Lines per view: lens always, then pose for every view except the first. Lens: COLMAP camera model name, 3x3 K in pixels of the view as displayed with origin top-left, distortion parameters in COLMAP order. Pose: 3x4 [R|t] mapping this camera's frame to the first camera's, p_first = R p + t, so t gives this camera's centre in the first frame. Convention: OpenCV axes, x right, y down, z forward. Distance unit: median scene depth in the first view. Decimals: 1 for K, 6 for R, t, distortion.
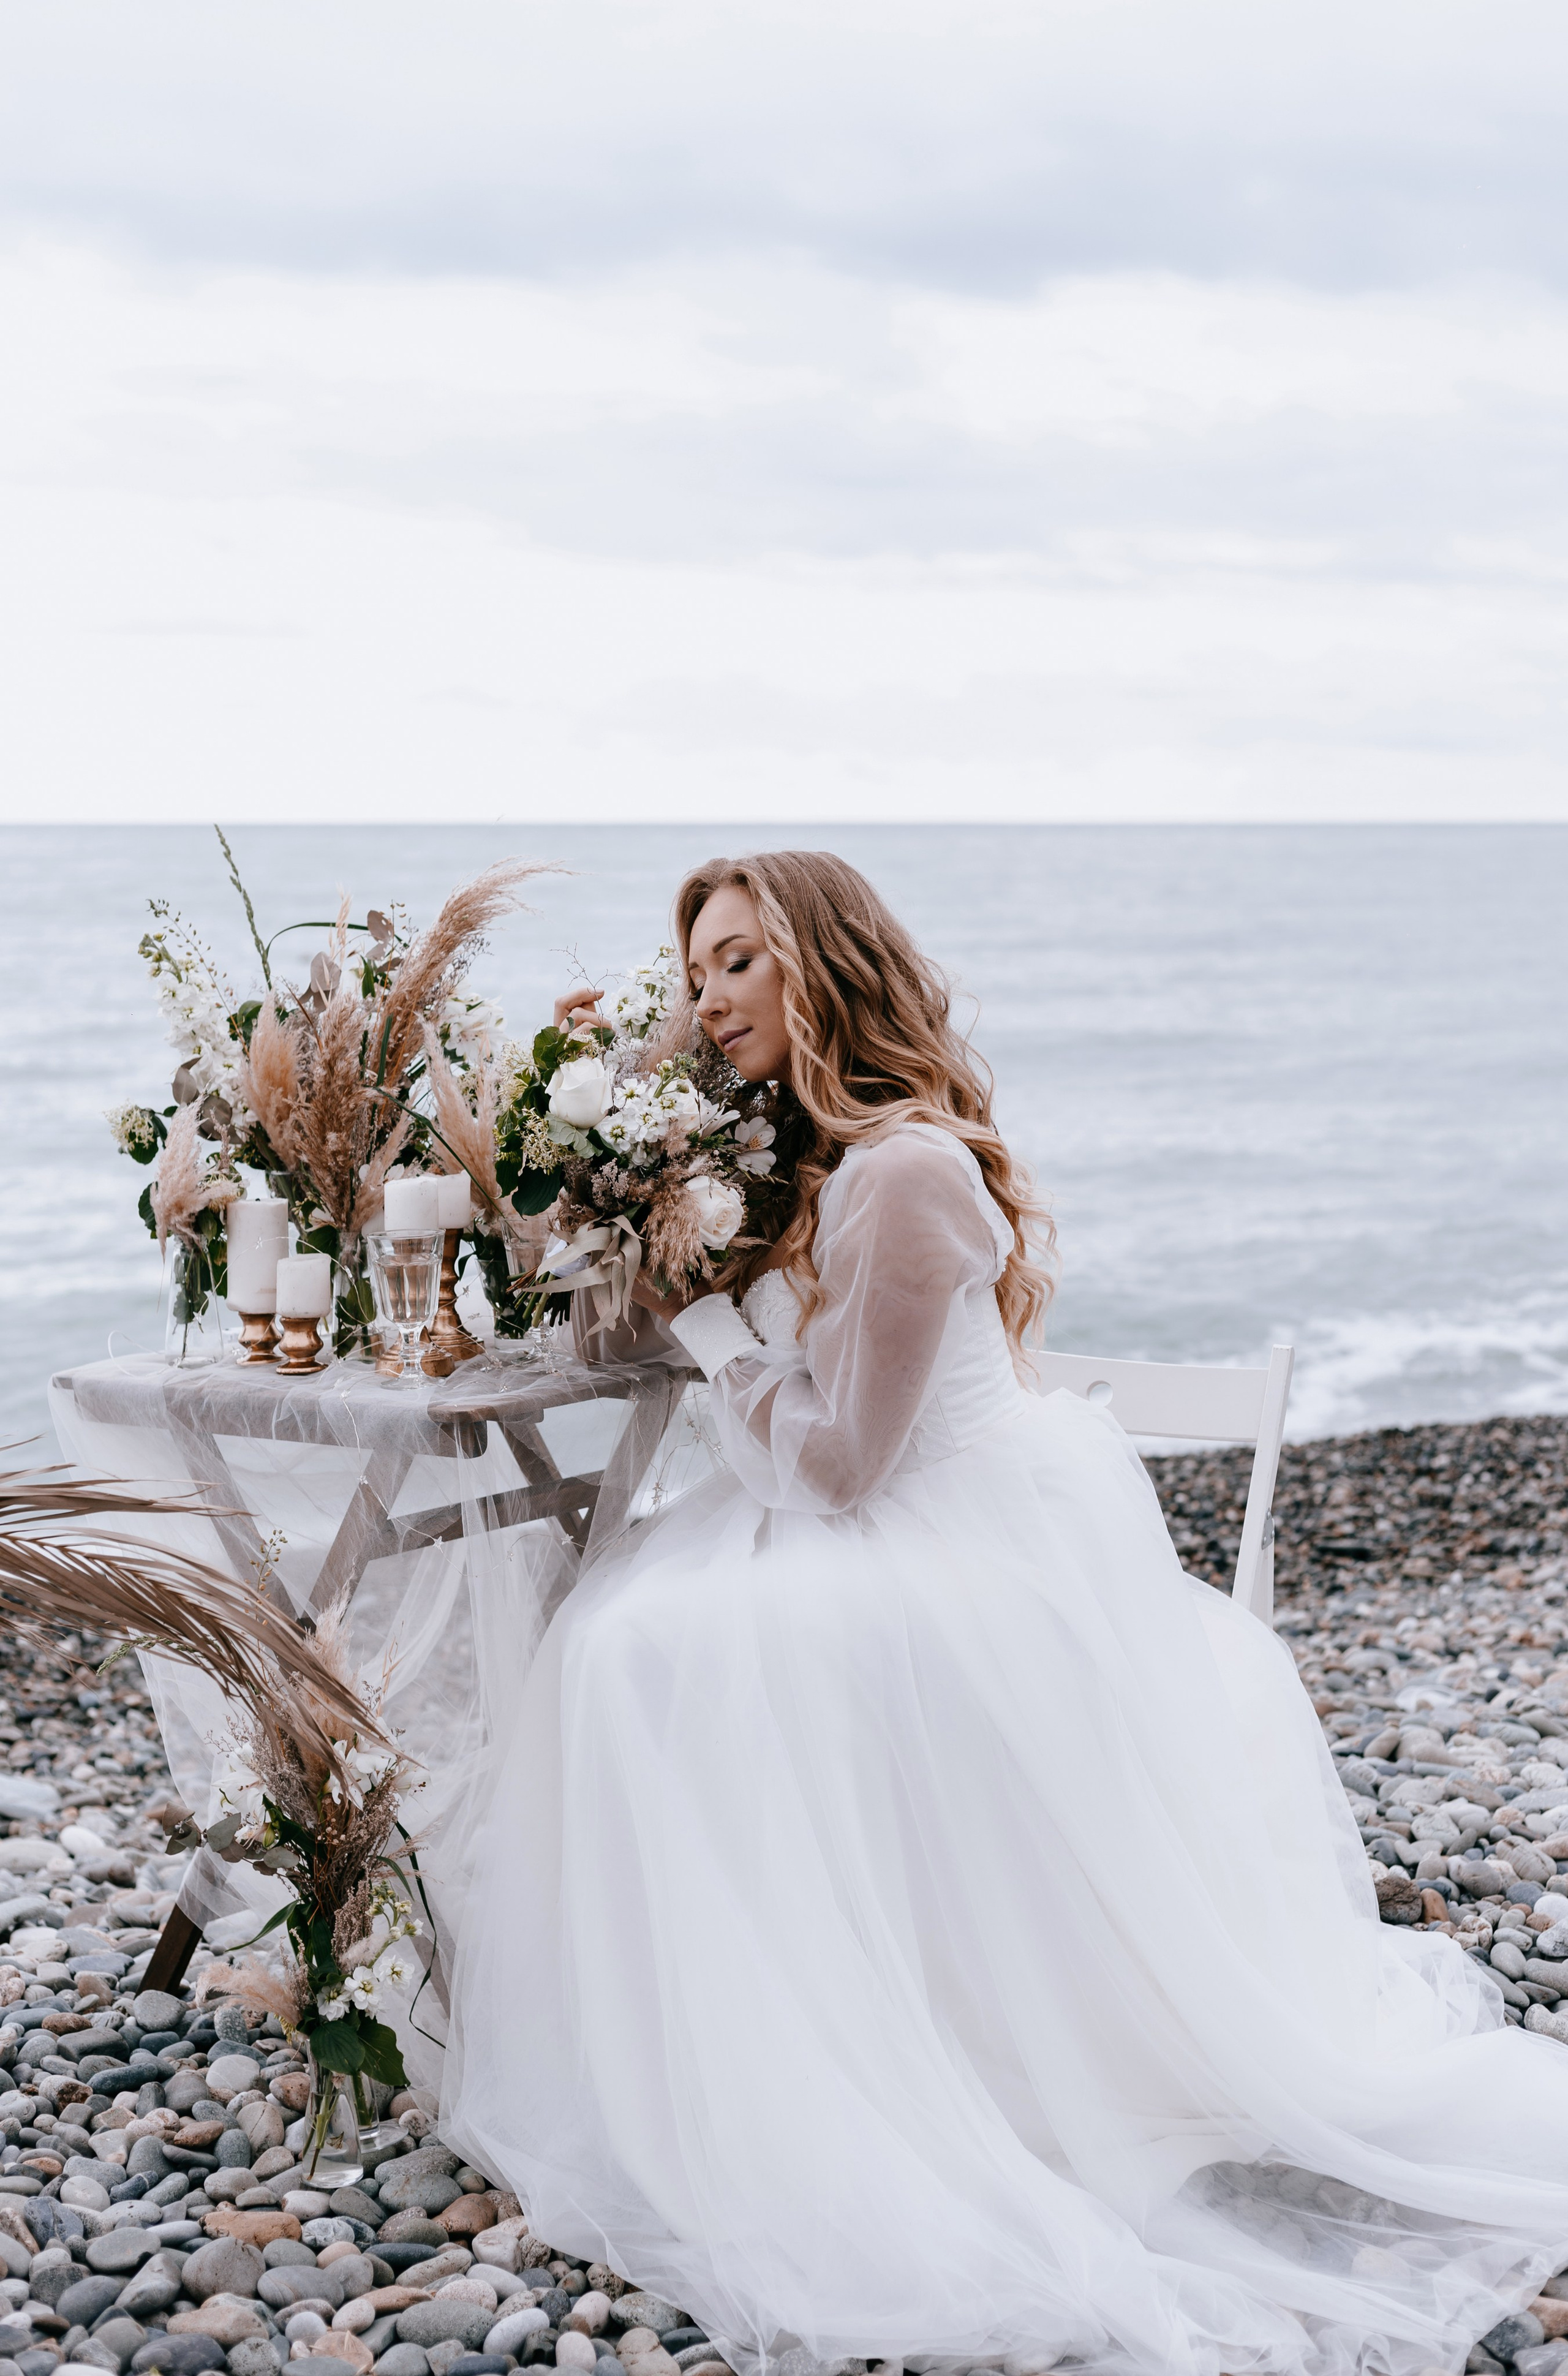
lens RADIAL K [[3563.4, 0, 782.5], [0, 3563.4, 1219.4], [0, 0, 1]] dist [-0.005186, 0.089263]
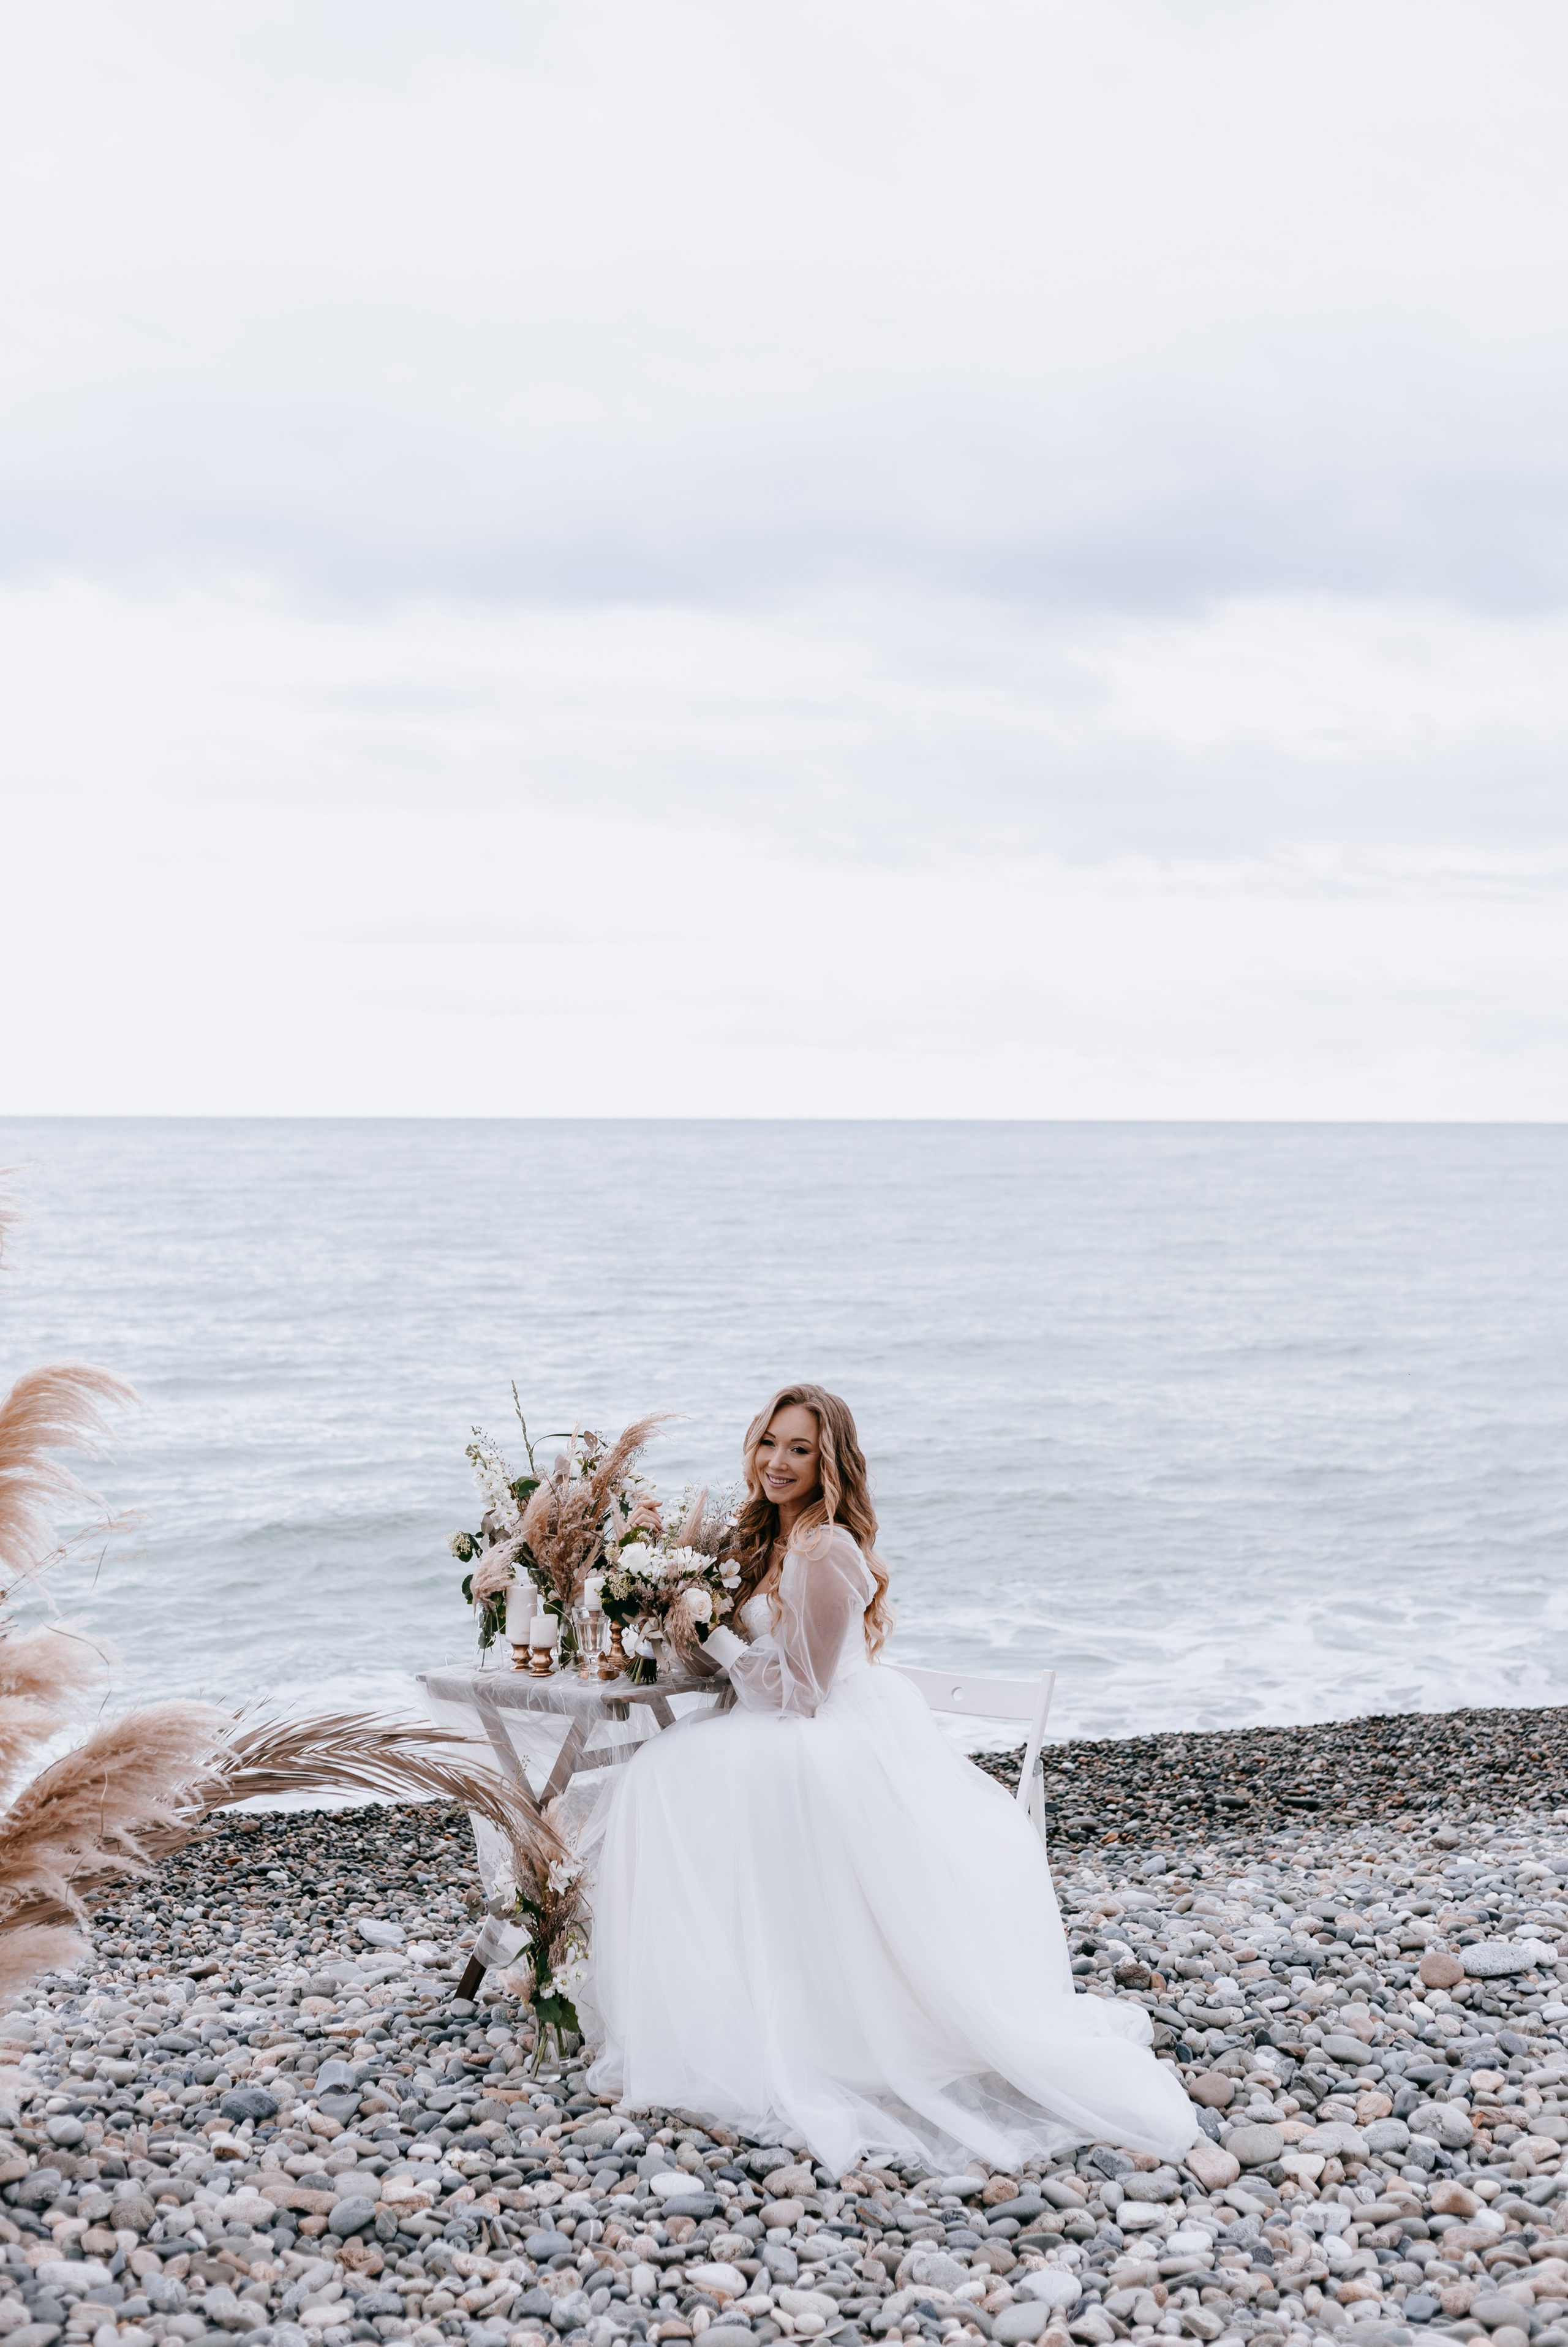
lens RADIAL K [[3418.7, 0, 784.0], [0, 3418.7, 1173.5], [0, 0, 1]] dist [0.000065, -0.003712]
pose [[0.996220, 0.005150, -0.086717, 0.154757], [-0.013405, 0.995398, -0.094887, -0.053673], [0.085829, 0.095691, 0.991704, -0.854322]]
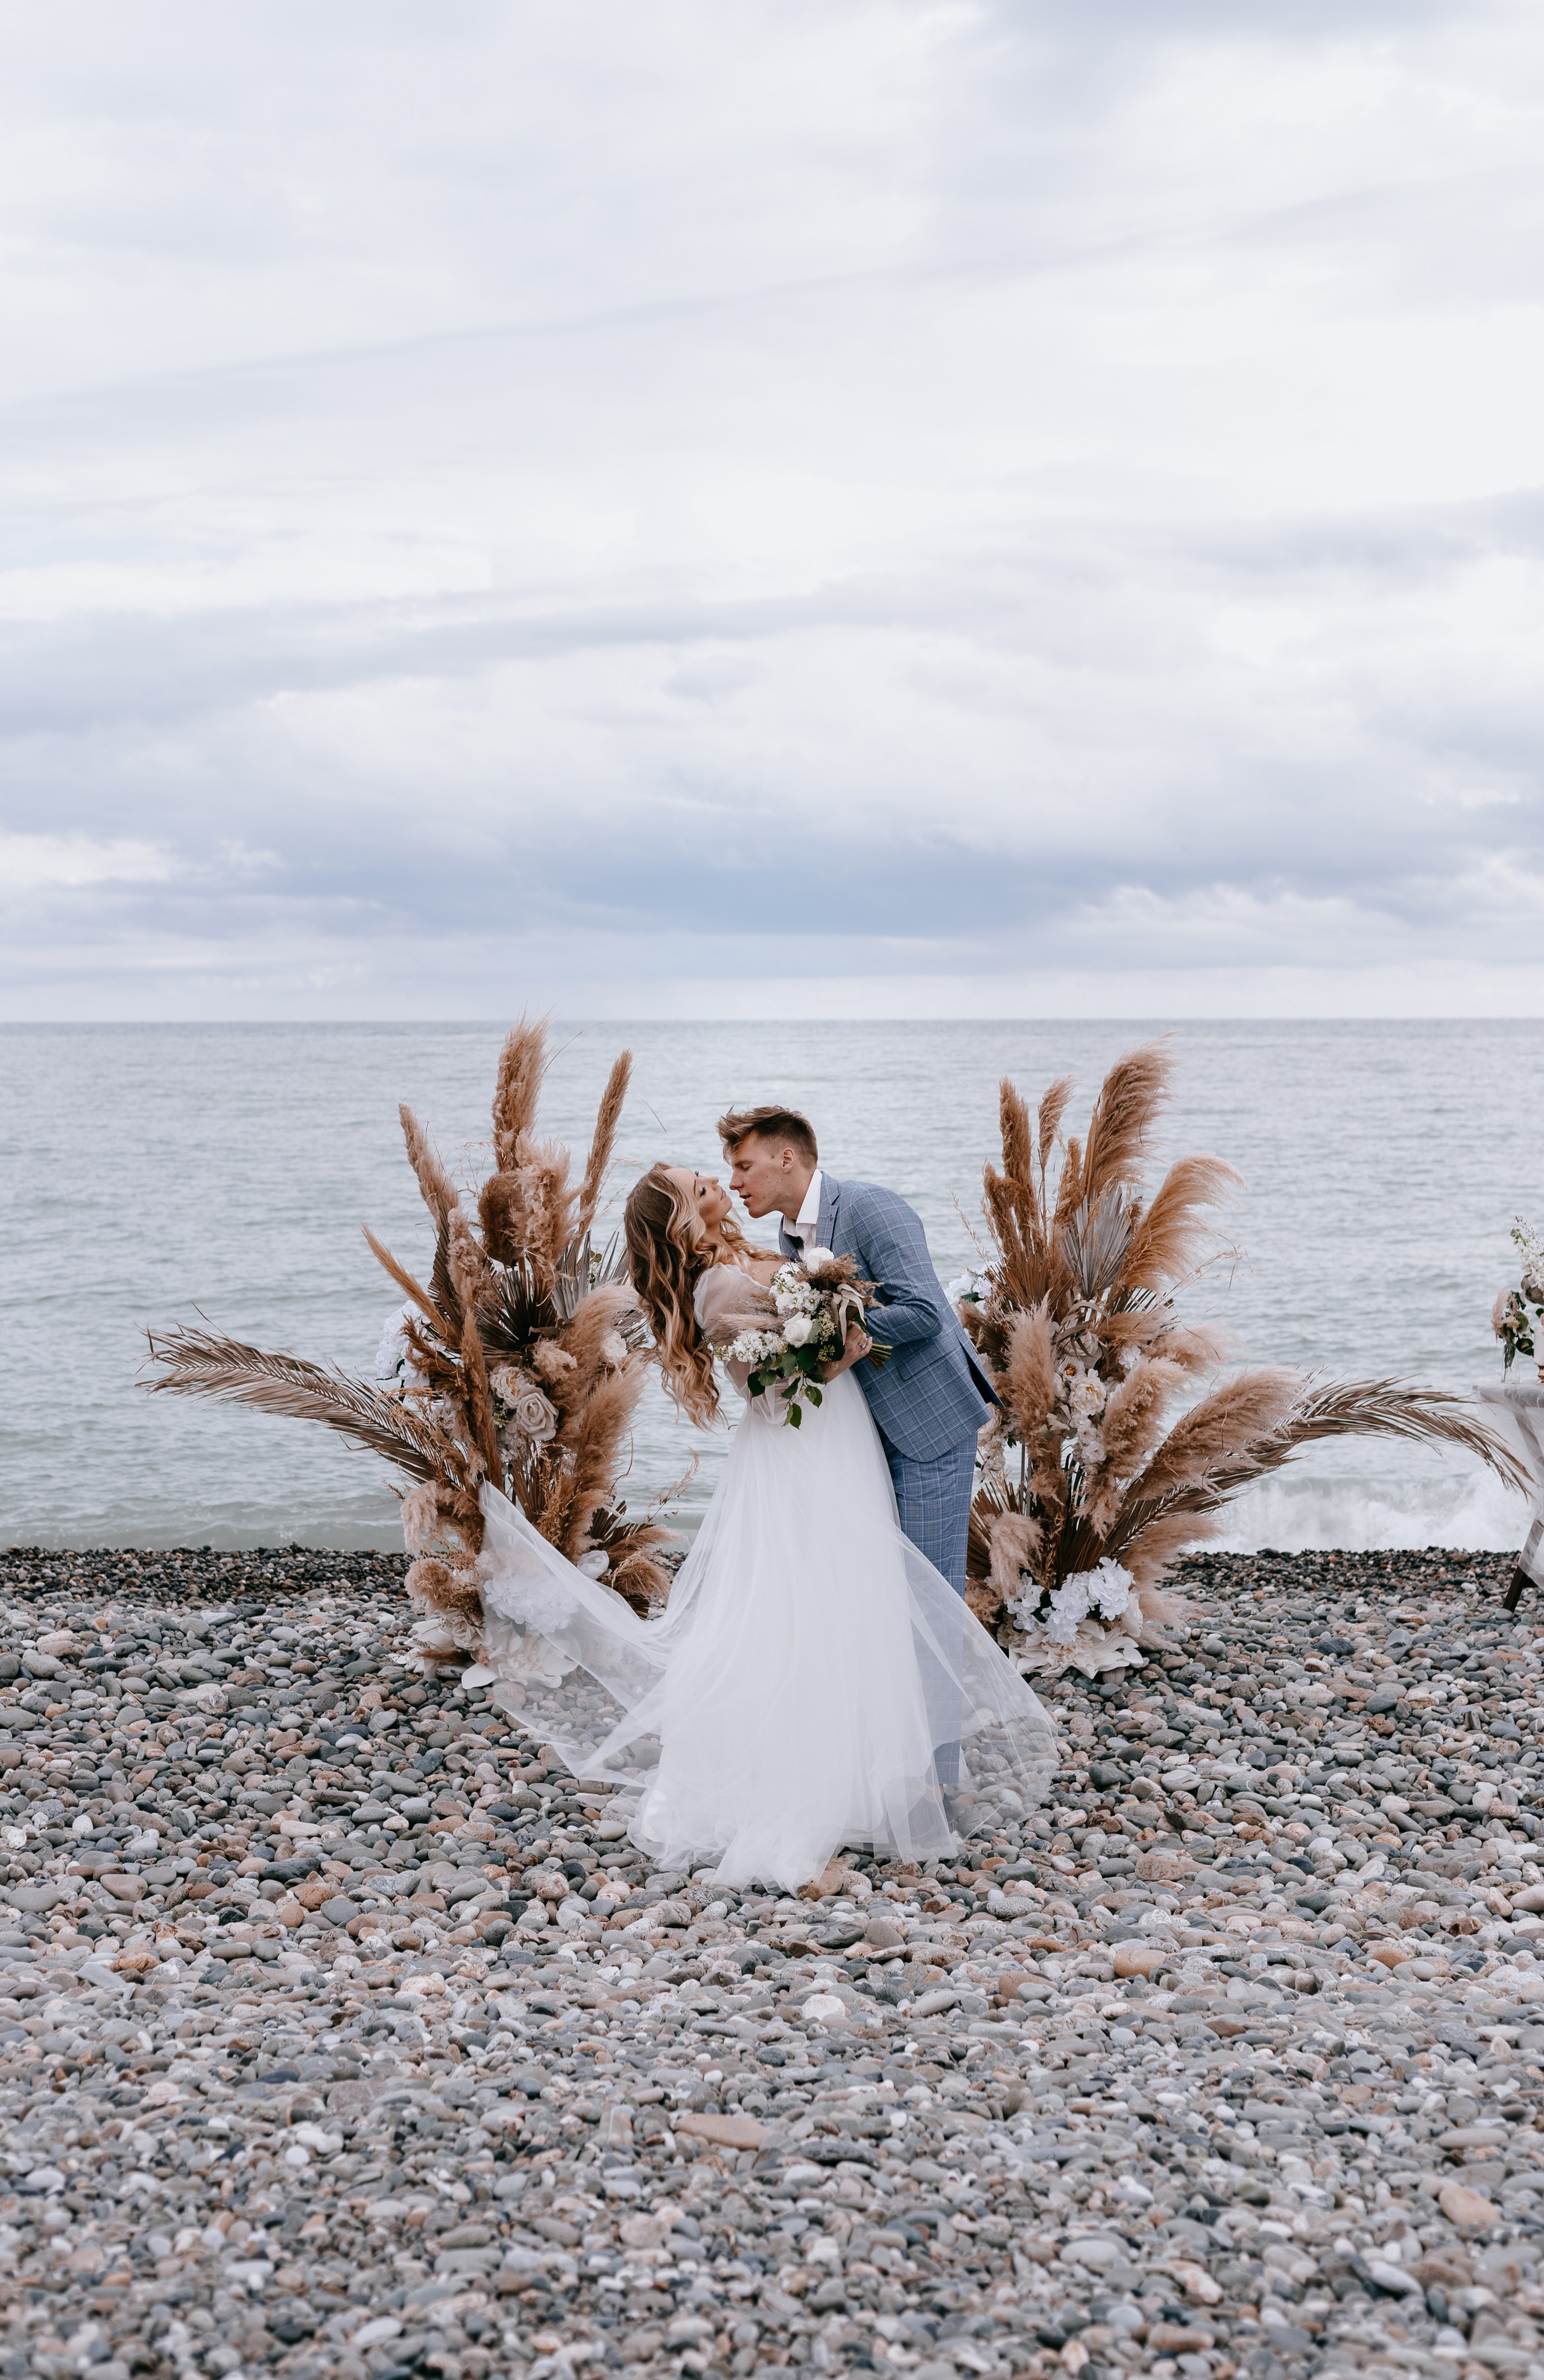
lens RADIAL K [[3446.0, 0, 772.0], [0, 3446.0, 1190.0], [0, 0, 1]] dist [-0.002598, -0.018320]
pose [[0.871172, 0.021600, -0.490502, 0.638407], [-0.052863, 0.997351, -0.049970, 0.054669], [0.488124, 0.069462, 0.870006, -1.643485]]
